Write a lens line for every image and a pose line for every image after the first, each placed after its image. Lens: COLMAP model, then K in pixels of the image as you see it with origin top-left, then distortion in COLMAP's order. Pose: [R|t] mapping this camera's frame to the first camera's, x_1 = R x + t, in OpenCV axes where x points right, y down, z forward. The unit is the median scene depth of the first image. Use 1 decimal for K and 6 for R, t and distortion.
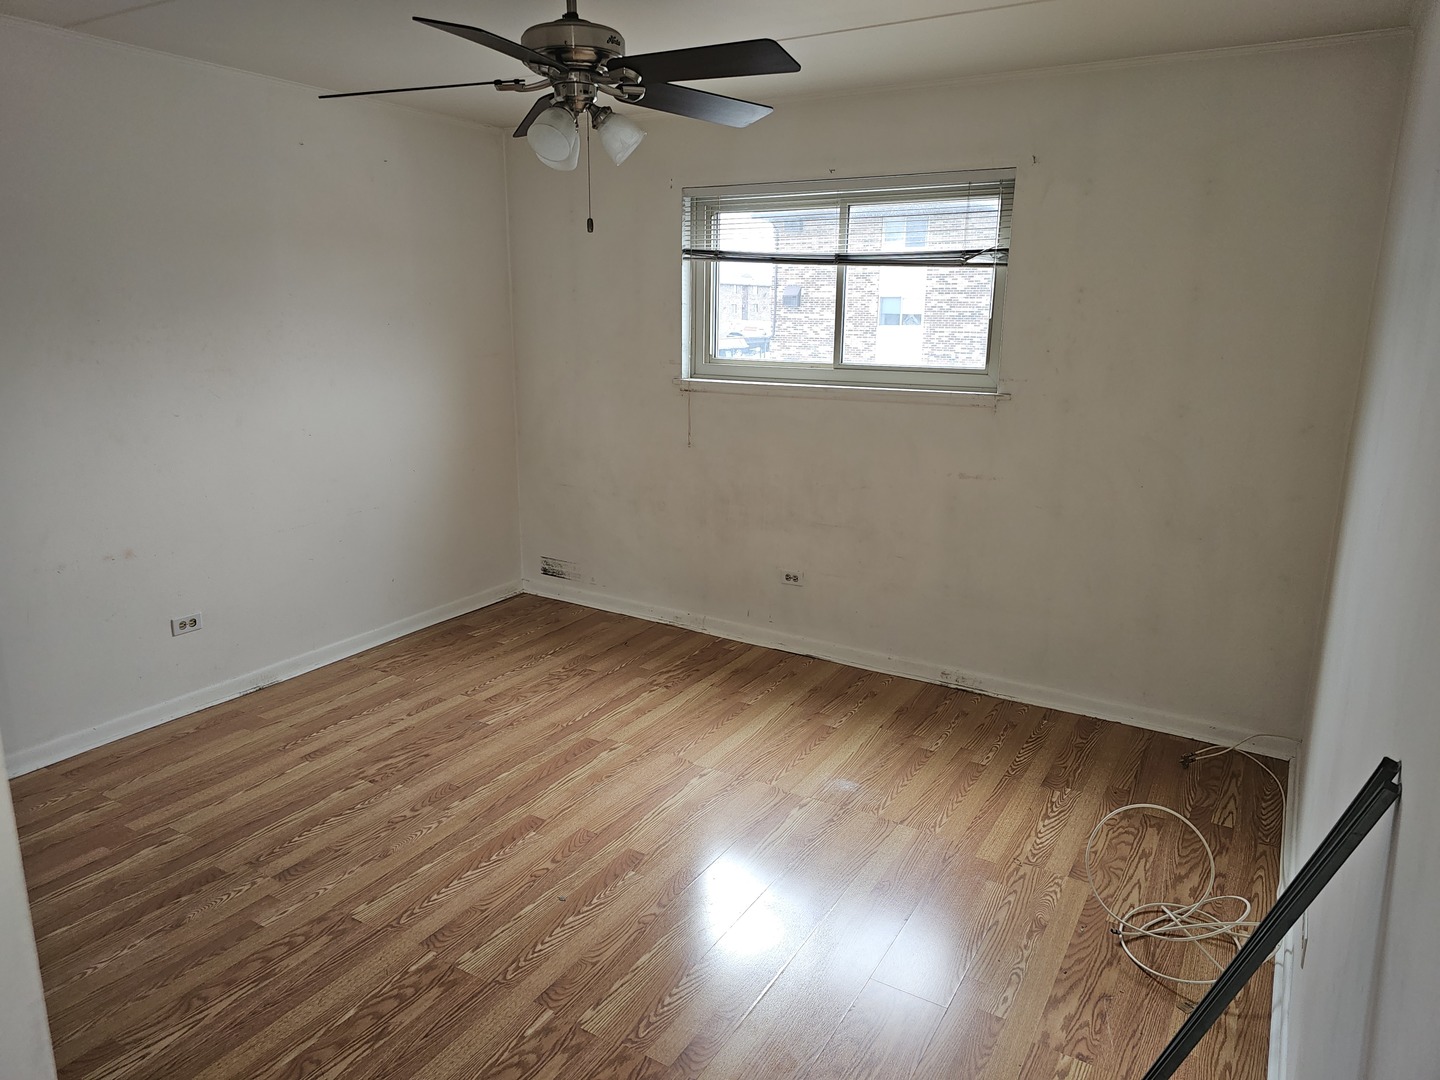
lens RADIAL K [[964.4, 0, 717.9], [0, 964.4, 543.1], [0, 0, 1]] dist [0.049802, -0.041238]
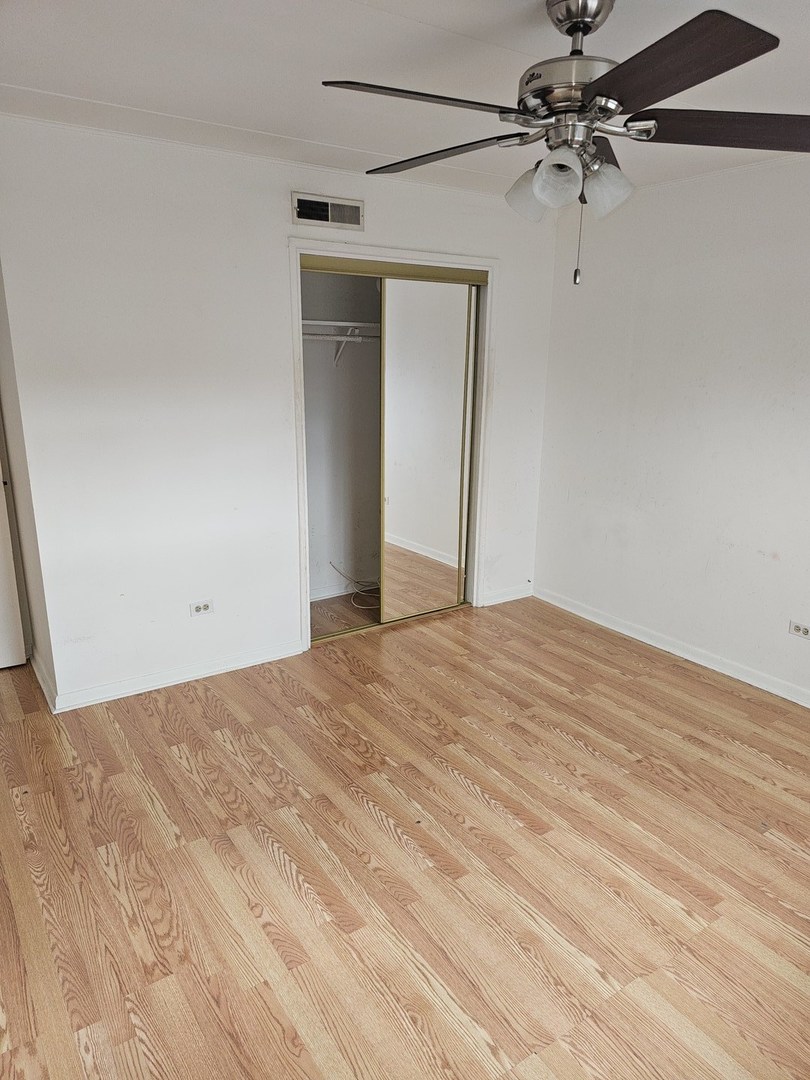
lens RADIAL K [[723.3, 0, 410.6], [0, 723.3, 548.1], [0, 0, 1]] dist [0.049802, -0.041238]
pose [[-0.420956, 0.226451, -0.878360, 0.538310], [-0.234104, 0.908409, 0.346393, -0.260917], [0.876351, 0.351444, -0.329387, 1.044330]]
